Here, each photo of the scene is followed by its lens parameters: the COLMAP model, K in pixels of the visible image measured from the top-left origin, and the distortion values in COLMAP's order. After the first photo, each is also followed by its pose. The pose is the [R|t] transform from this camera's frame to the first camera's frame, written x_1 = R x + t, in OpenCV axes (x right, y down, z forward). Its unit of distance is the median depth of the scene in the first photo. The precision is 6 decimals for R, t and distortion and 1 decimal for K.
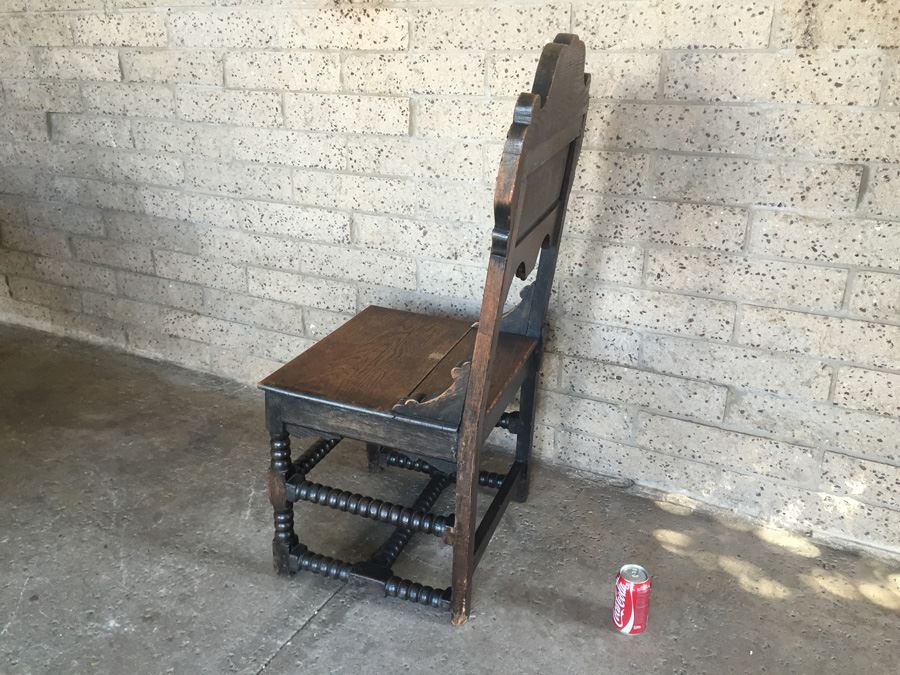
lens RADIAL K [[773.8, 0, 448.4], [0, 773.8, 336.0], [0, 0, 1]] dist [0.093313, -0.138370]
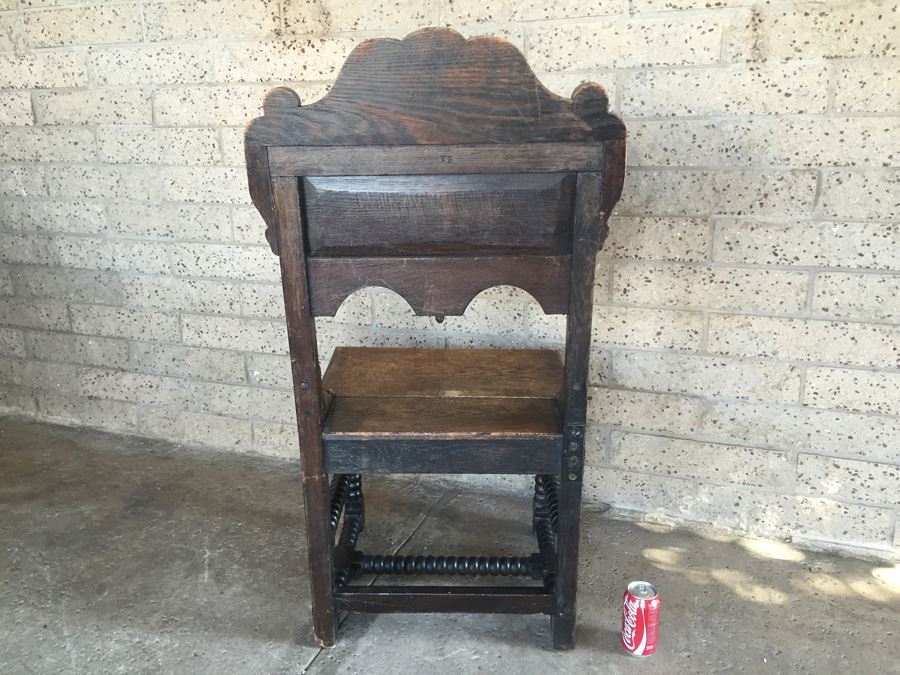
lens RADIAL K [[773.8, 0, 447.9], [0, 773.8, 335.5], [0, 0, 1]] dist [0.093313, -0.138370]
pose [[0.988609, -0.053550, 0.140656, -0.092102], [0.066124, 0.994072, -0.086299, 0.047452], [-0.135201, 0.094617, 0.986290, 0.042635]]
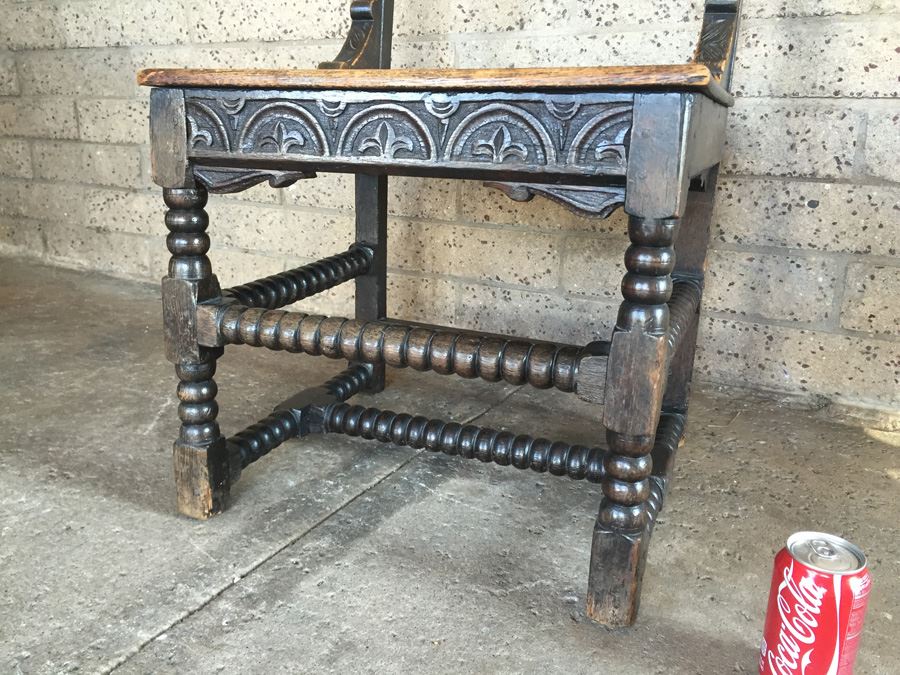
lens RADIAL K [[773.8, 0, 446.3], [0, 773.8, 336.8], [0, 0, 1]] dist [0.093313, -0.138370]
pose [[0.999325, 0.022254, -0.029212, -0.026814], [-0.024548, 0.996437, -0.080684, 0.200224], [0.027312, 0.081347, 0.996312, 0.430923]]
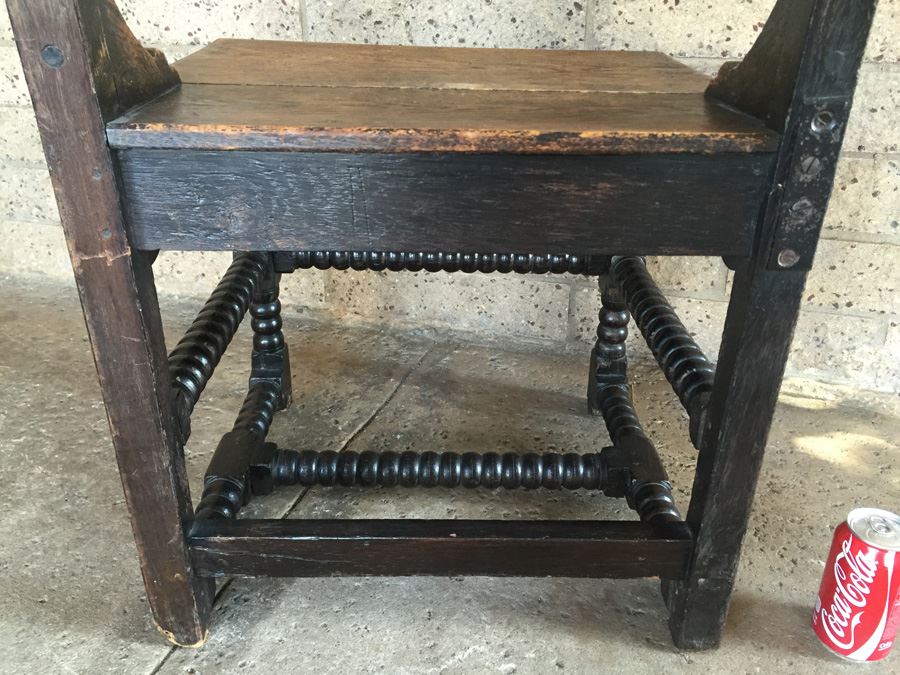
lens RADIAL K [[773.8, 0, 446.9], [0, 773.8, 336.1], [0, 0, 1]] dist [0.093313, -0.138370]
pose [[0.984120, -0.067376, 0.164222, -0.049455], [0.058928, 0.996702, 0.055793, 0.125849], [-0.167440, -0.045230, 0.984844, 0.486272]]
